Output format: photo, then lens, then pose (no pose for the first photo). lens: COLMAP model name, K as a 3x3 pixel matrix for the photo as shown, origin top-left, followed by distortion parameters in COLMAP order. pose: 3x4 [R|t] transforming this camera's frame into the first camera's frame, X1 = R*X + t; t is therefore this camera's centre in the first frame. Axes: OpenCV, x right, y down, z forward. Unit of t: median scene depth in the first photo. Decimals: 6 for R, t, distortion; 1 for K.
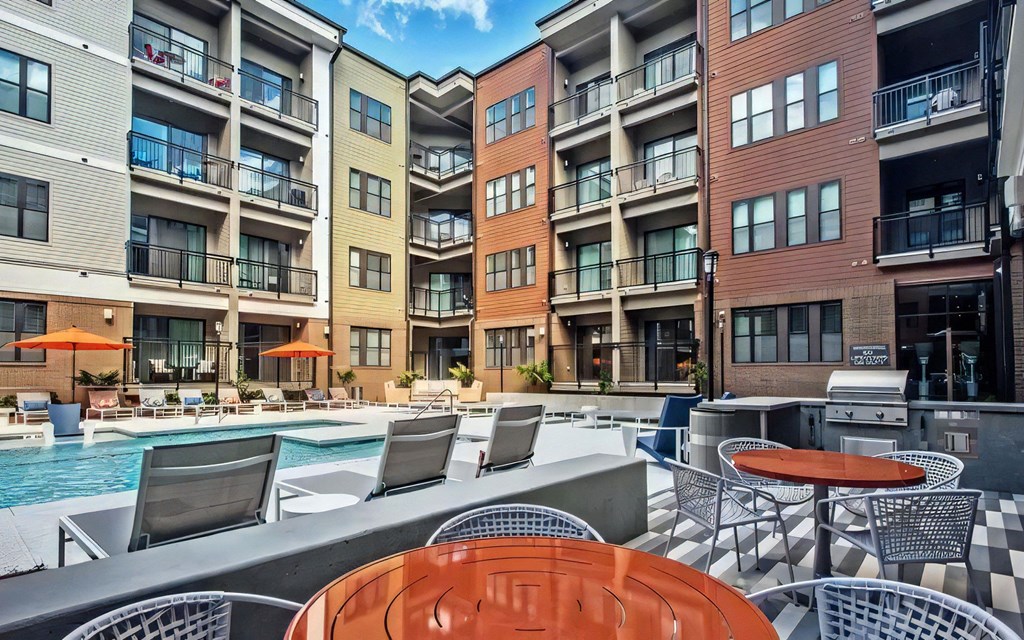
lens RADIAL K [[518.6, 0, 517.7], [0, 518.6, 361.5], [0, 0, 1]] dist [0.009314, 0.000953]
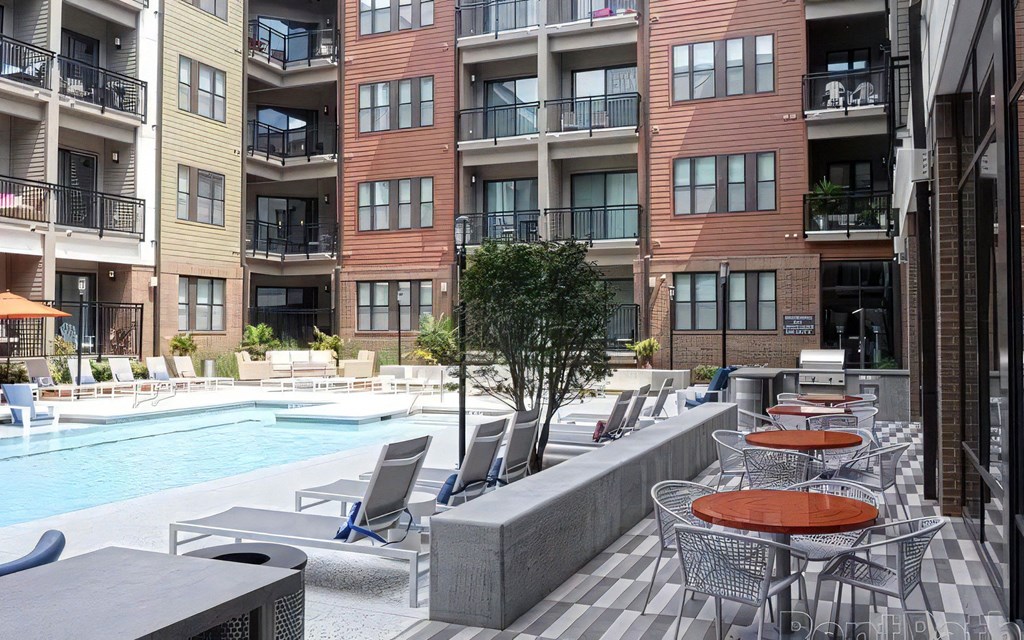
lens RADIAL K [[868.2, 0, 533.6], [0, 868.2, 322.8], [0, 0, 1]] dist [-0.051821, -0.015637]
pose [[0.942715, 0.002660, 0.333589, -0.275563], [-0.008289, 0.999846, 0.015452, -0.026529], [-0.333496, -0.017332, 0.942592, -0.310717]]
